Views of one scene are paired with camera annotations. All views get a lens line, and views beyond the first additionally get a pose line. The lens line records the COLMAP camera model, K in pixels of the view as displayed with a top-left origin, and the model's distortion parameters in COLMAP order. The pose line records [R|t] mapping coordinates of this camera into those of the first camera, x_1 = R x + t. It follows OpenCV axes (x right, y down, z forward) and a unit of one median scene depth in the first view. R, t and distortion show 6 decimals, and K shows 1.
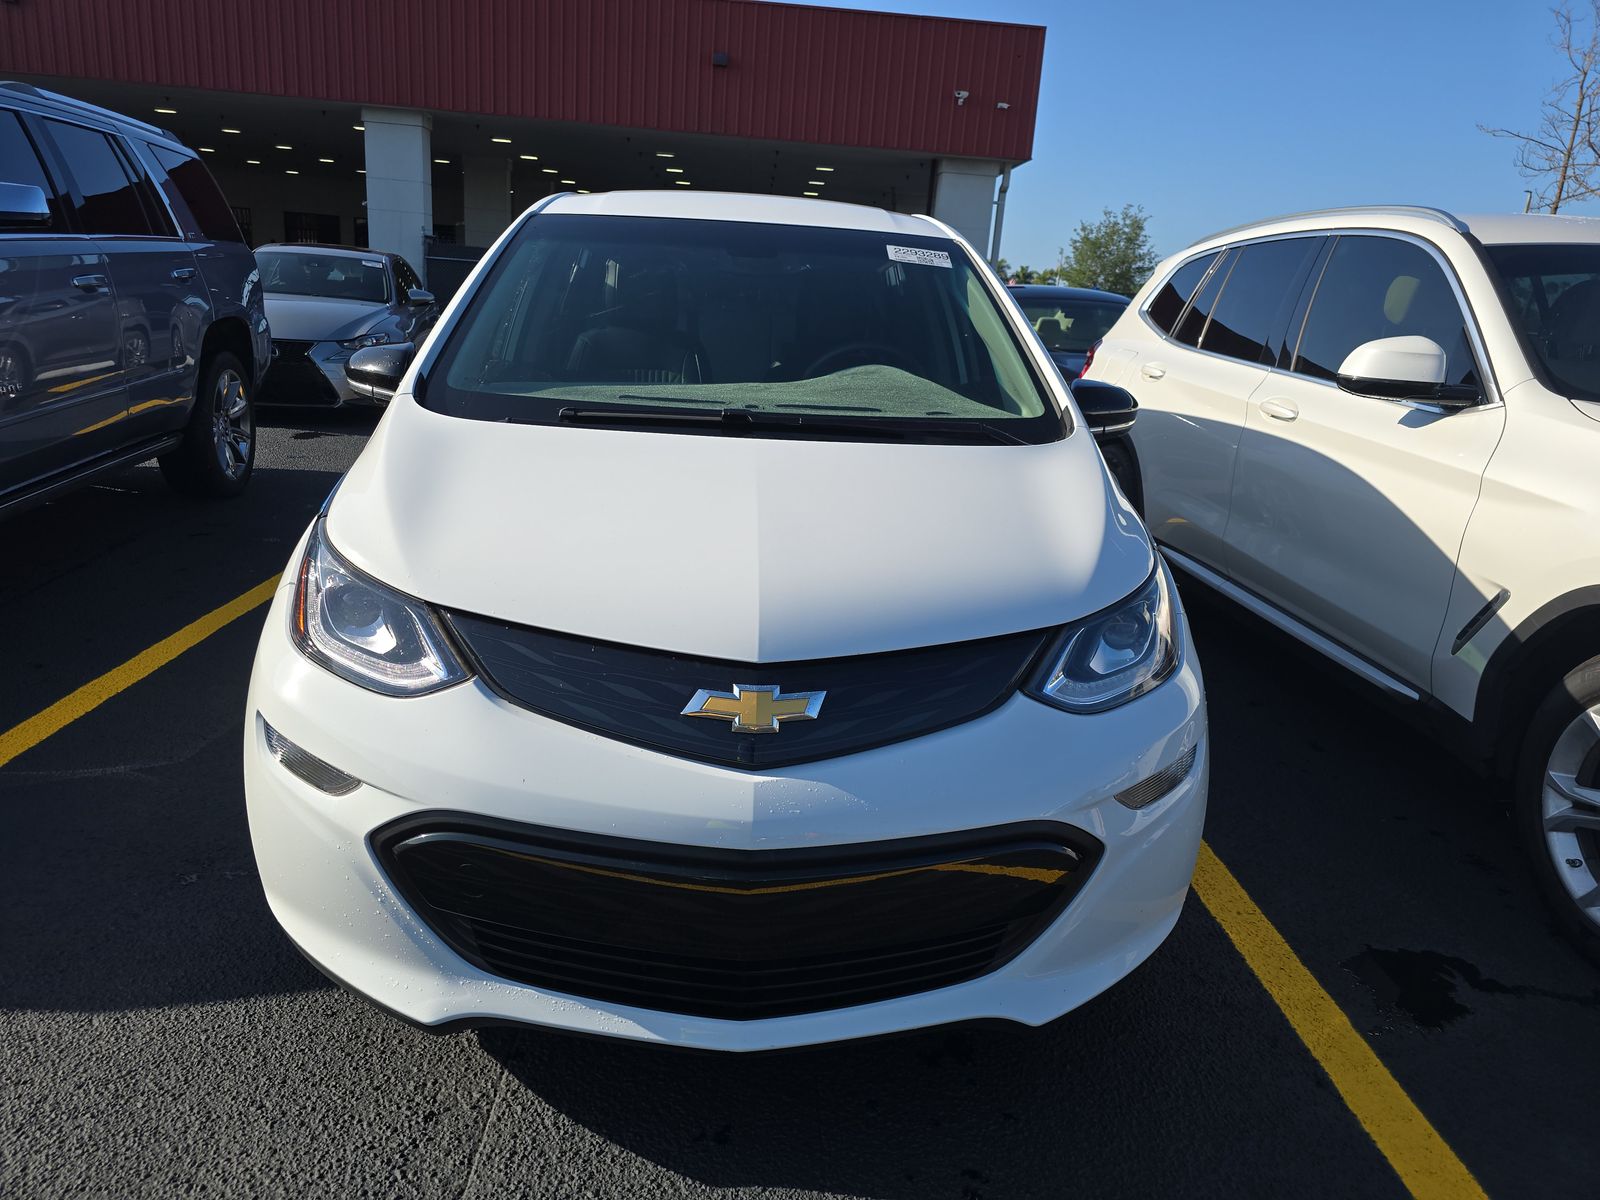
lens RADIAL K [[1095.7, 0, 803.9], [0, 1095.7, 601.2], [0, 0, 1]] dist [0.039449, -0.030400]
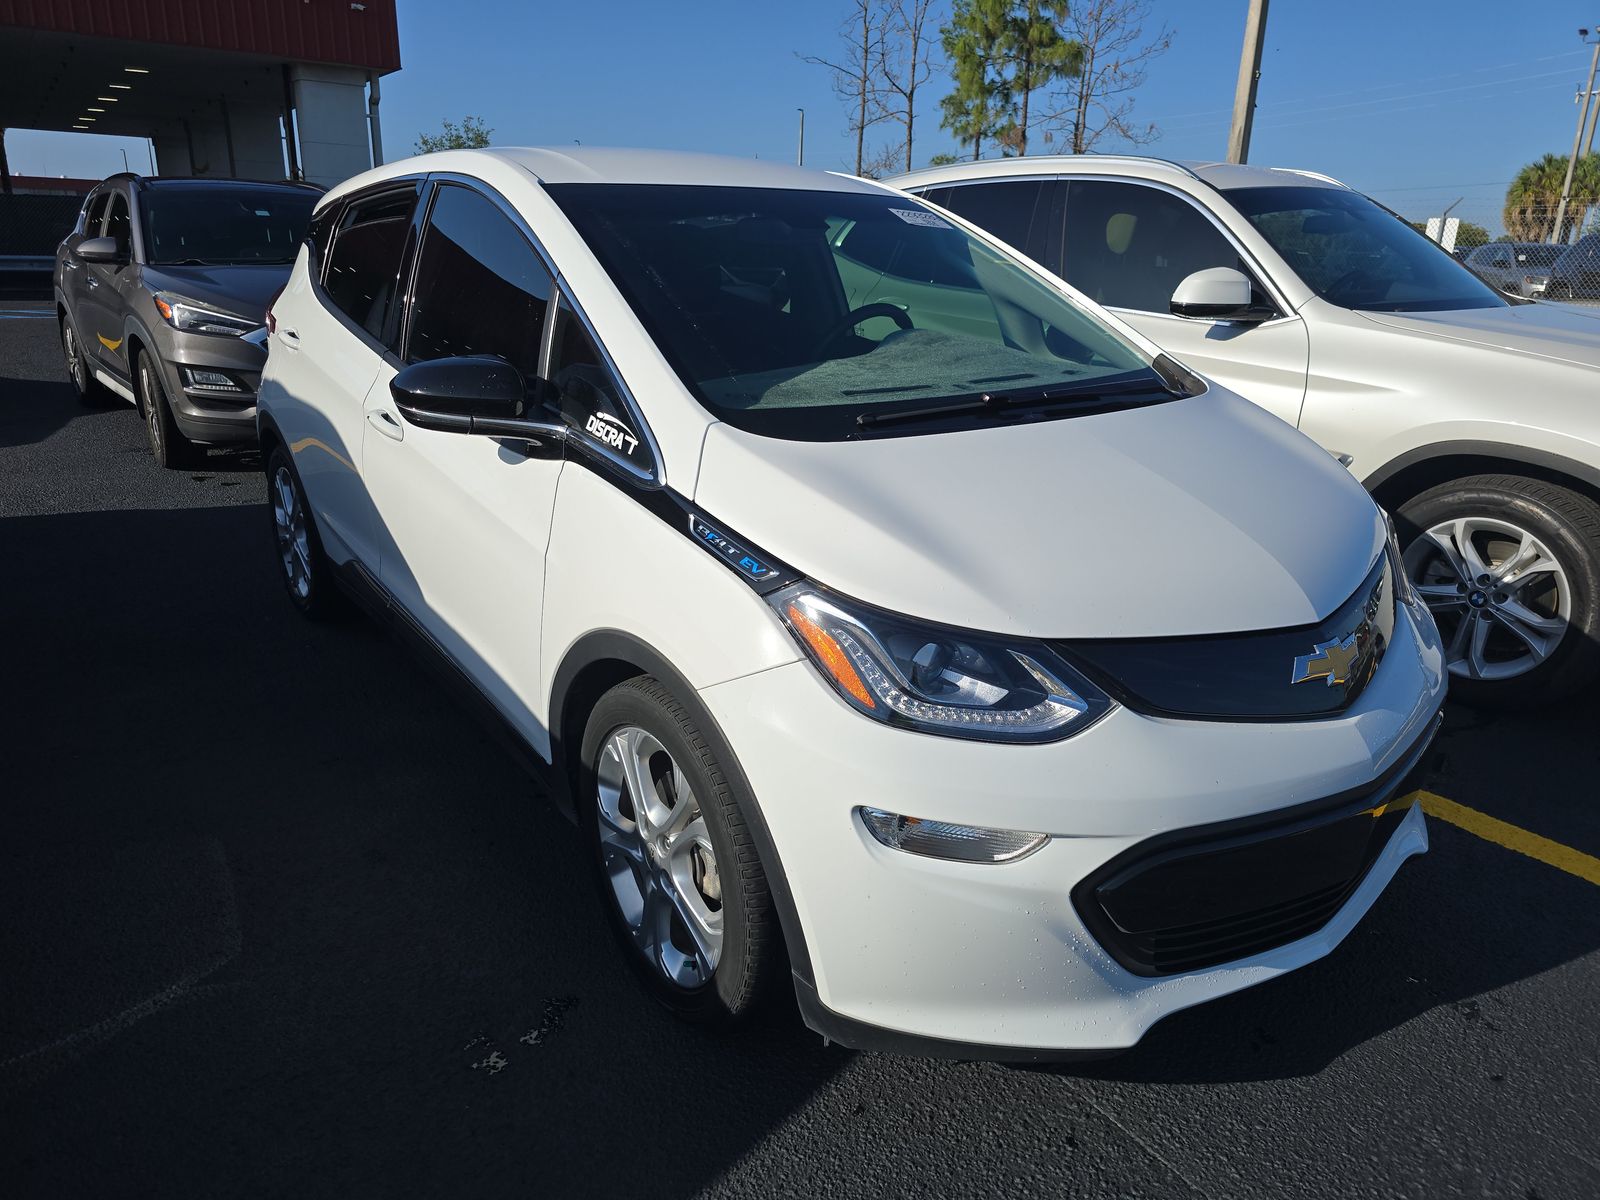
lens RADIAL K [[1095.7, 0, 805.9], [0, 1095.7, 600.9], [0, 0, 1]] dist [0.039449, -0.030400]
pose [[0.834117, -0.215933, 0.507564, -0.549992], [0.179384, 0.976362, 0.120578, -0.101958], [-0.521603, -0.009527, 0.853135, 0.164224]]
